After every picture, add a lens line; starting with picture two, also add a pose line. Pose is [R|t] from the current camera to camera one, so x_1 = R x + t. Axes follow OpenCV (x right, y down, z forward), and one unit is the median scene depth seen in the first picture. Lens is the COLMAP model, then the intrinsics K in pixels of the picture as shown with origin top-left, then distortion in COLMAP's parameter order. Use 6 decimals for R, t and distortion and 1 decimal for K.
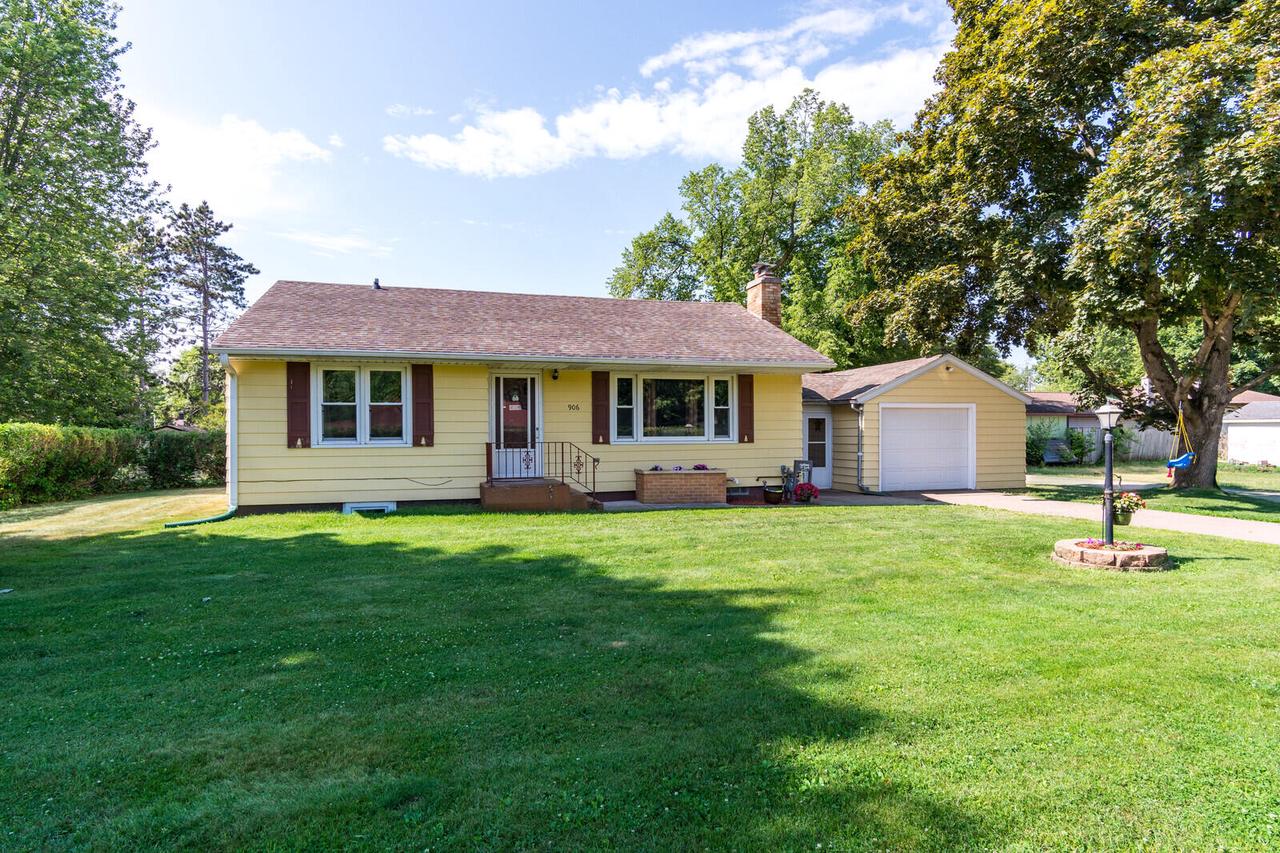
lens RADIAL K [[686.1, 0, 631.8], [0, 686.1, 420.9], [0, 0, 1]] dist [0.001427, -0.000358]
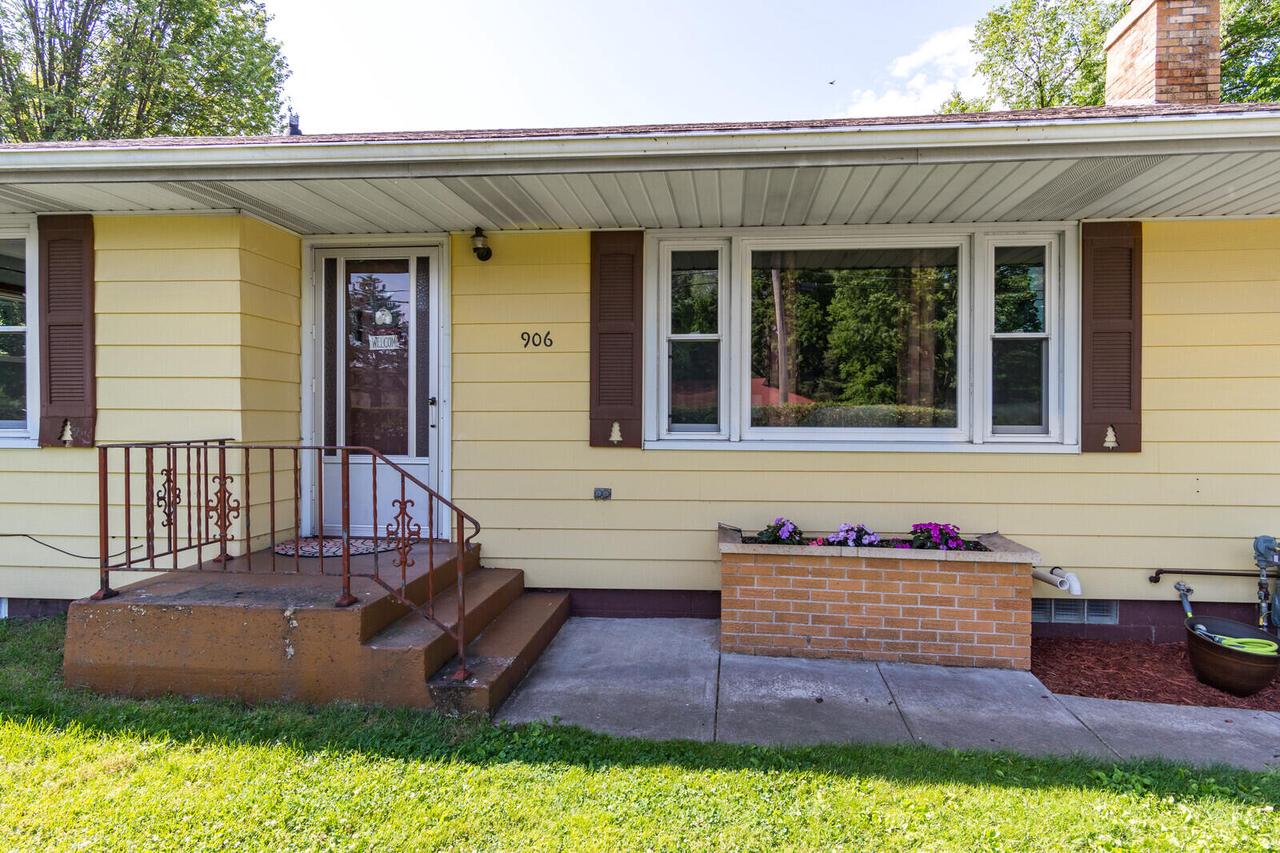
lens RADIAL K [[742.8, 0, 641.5], [0, 742.8, 418.6], [0, 0, 1]] dist [0.002468, 0.000627]
pose [[0.935077, 0.010952, -0.354276, 0.094274], [-0.002404, 0.999695, 0.024560, 0.010507], [0.354437, -0.022114, 0.934818, 0.653637]]
